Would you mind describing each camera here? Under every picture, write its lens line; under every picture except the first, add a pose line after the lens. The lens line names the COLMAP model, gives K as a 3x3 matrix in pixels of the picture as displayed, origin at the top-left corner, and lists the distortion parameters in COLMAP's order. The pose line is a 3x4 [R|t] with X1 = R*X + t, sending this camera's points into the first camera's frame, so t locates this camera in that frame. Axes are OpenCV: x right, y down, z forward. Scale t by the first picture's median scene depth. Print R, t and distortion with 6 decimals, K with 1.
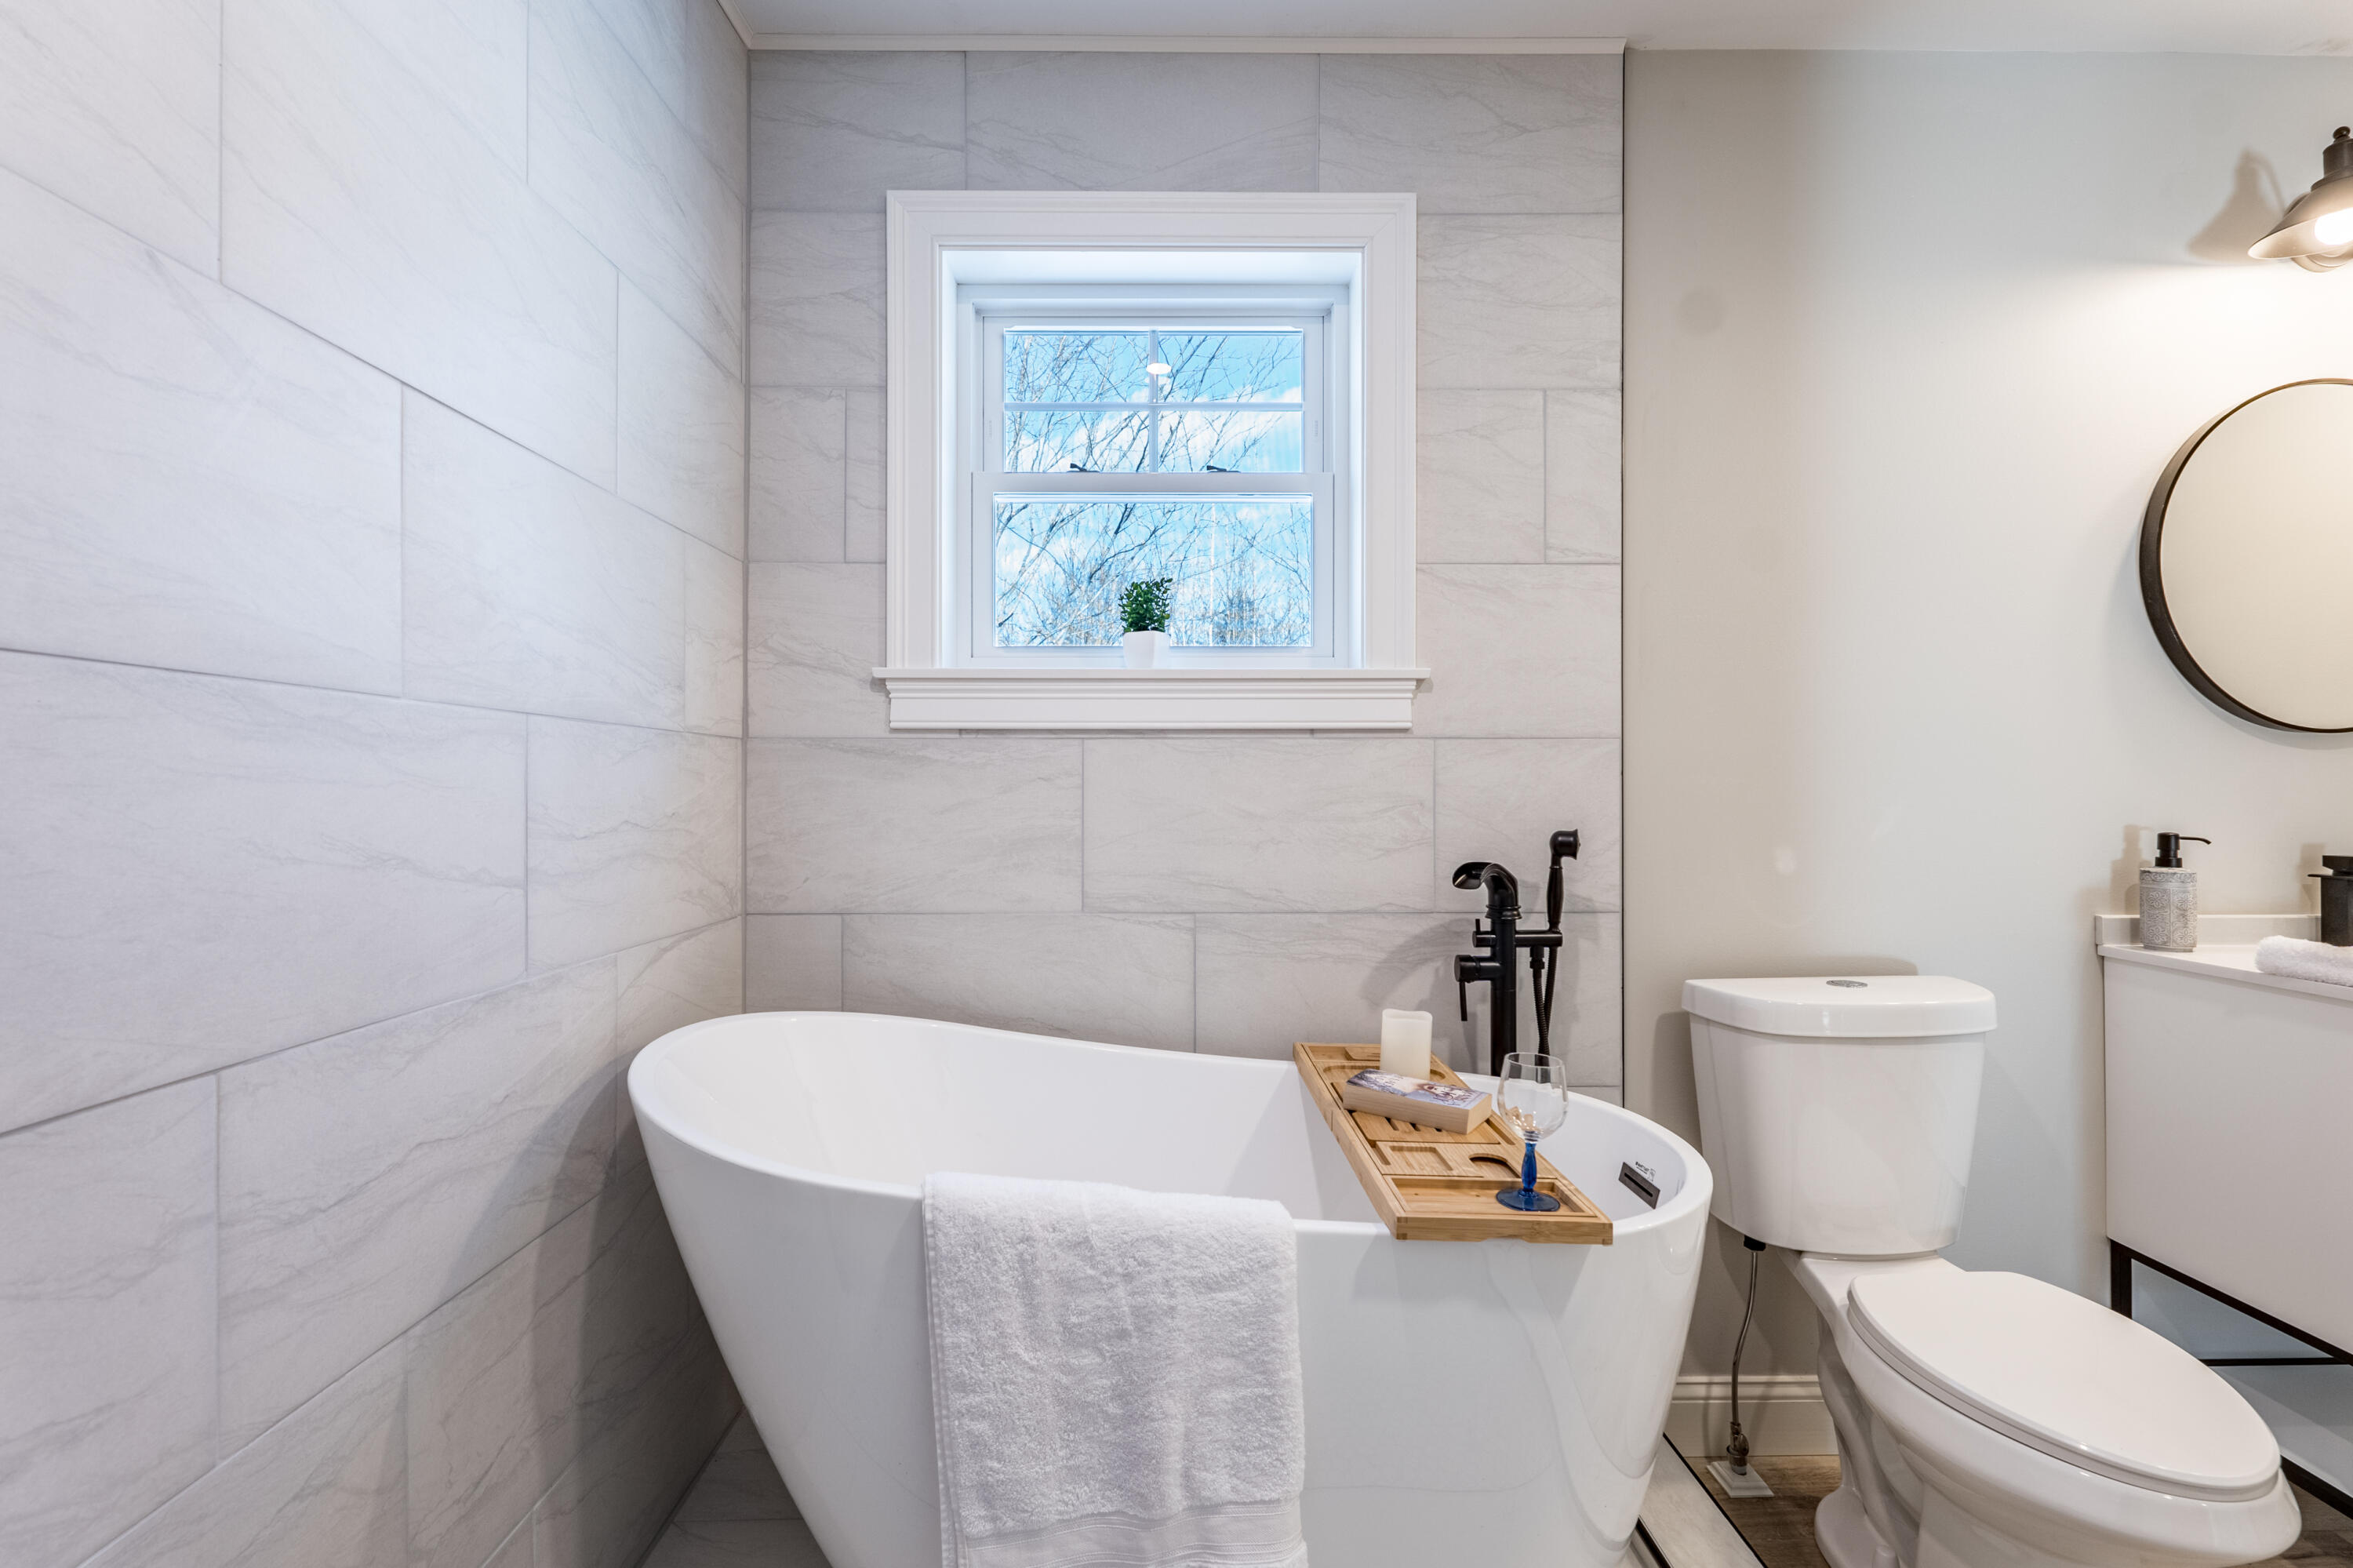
lens RADIAL K [[1074.9, 0, 1171.0], [0, 1074.9, 785.9], [0, 0, 1]] dist [0.002221, -0.003366]
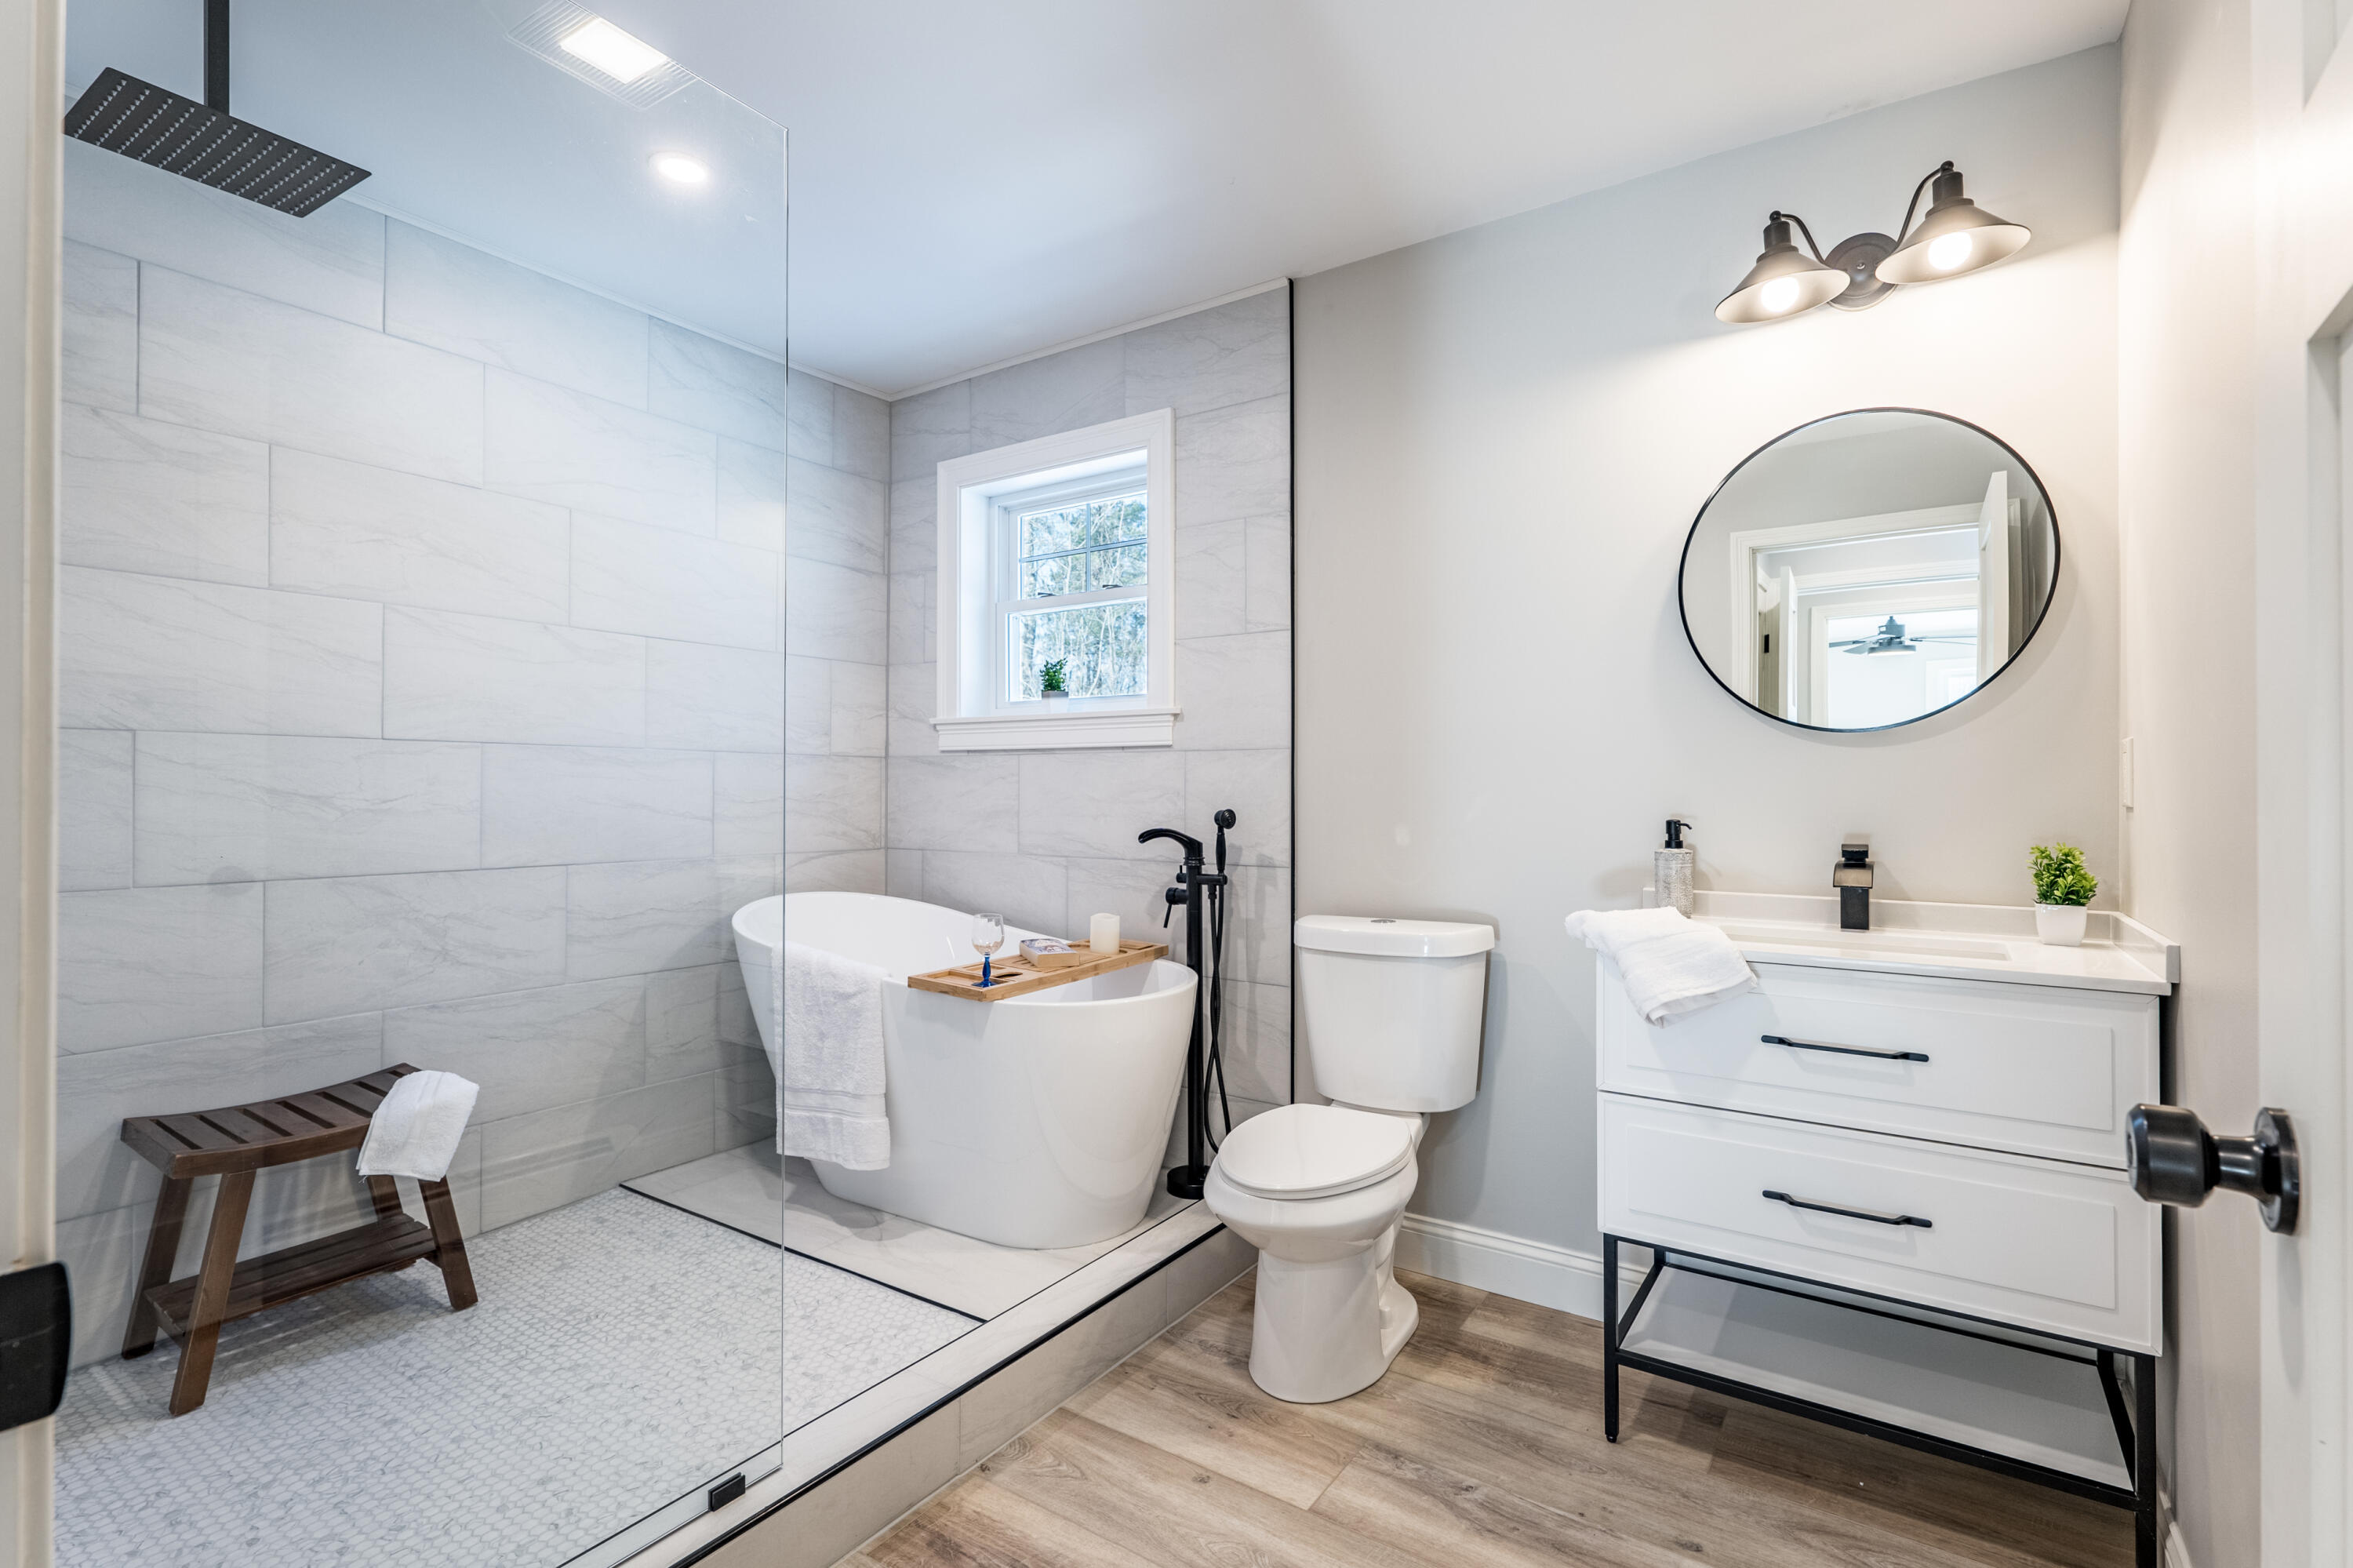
lens RADIAL K [[1074.9, 0, 1178.8], [0, 1074.9, 781.4], [0, 0, 1]] dist [0.002221, -0.003366]
pose [[0.821902, -0.000808, -0.569629, 1.139222], [-0.002637, 0.999983, -0.005224, 0.008259], [0.569623, 0.005795, 0.821886, -0.291357]]
